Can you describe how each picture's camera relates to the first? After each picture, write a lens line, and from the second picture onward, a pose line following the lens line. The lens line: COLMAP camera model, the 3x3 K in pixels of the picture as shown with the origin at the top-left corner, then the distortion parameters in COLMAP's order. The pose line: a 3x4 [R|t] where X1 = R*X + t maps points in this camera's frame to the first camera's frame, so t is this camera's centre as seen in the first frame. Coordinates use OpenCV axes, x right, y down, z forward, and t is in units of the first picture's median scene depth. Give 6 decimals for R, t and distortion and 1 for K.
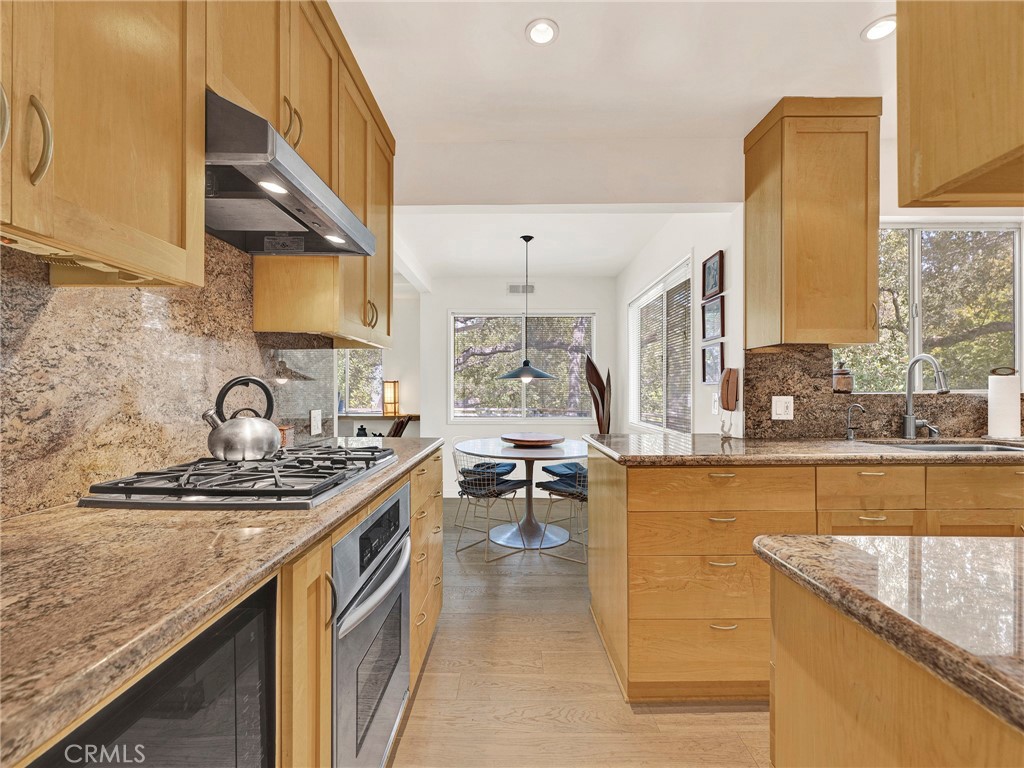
lens RADIAL K [[463.3, 0, 512.7], [0, 463.3, 389.7], [0, 0, 1]] dist [0.002827, -0.000324]
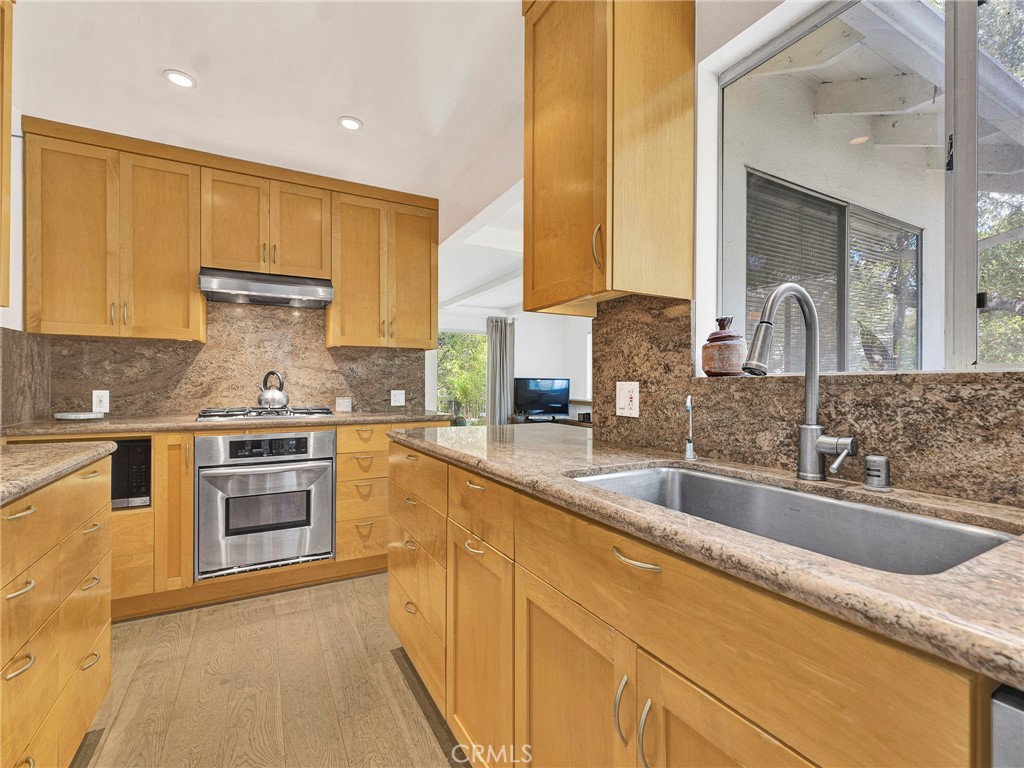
lens RADIAL K [[463.3, 0, 511.0], [0, 463.3, 382.3], [0, 0, 1]] dist [0.002827, -0.000324]
pose [[0.473932, -0.000895, -0.880561, 1.088667], [-0.001112, 0.999998, -0.001615, 0.016182], [0.880561, 0.001745, 0.473930, 0.536466]]
